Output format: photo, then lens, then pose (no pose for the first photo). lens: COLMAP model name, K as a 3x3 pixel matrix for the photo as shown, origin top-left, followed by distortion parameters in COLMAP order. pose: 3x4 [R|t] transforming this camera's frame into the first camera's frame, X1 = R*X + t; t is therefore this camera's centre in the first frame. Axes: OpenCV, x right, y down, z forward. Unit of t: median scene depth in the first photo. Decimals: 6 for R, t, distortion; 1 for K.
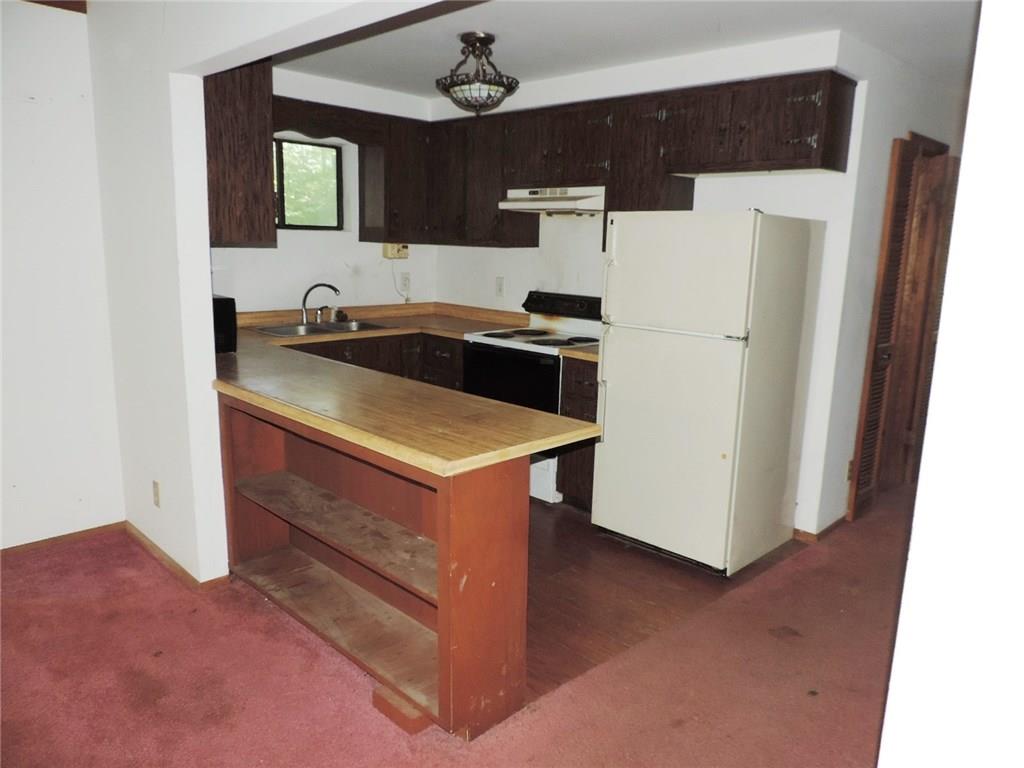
lens RADIAL K [[730.3, 0, 510.1], [0, 730.3, 382.7], [0, 0, 1]] dist [-0.023208, 0.008250]
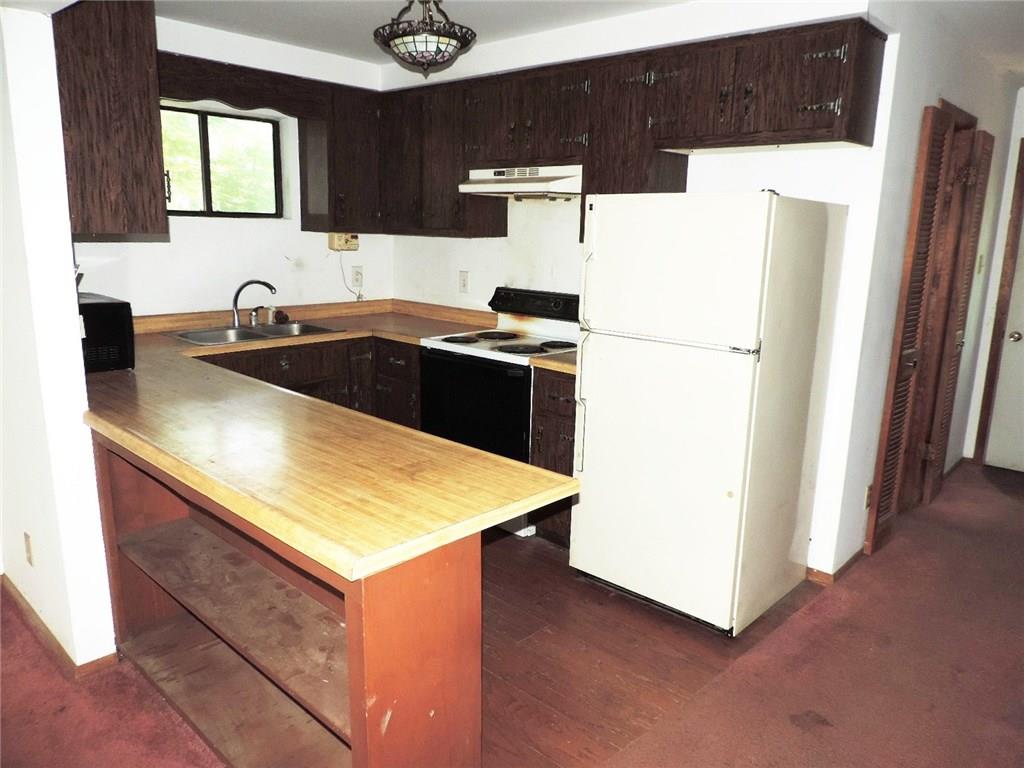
lens RADIAL K [[730.3, 0, 514.4], [0, 730.3, 385.0], [0, 0, 1]] dist [-0.023208, 0.008250]
pose [[0.999350, -0.010554, 0.034459, 0.023142], [0.009844, 0.999737, 0.020736, -0.038243], [-0.034669, -0.020384, 0.999191, 0.180899]]
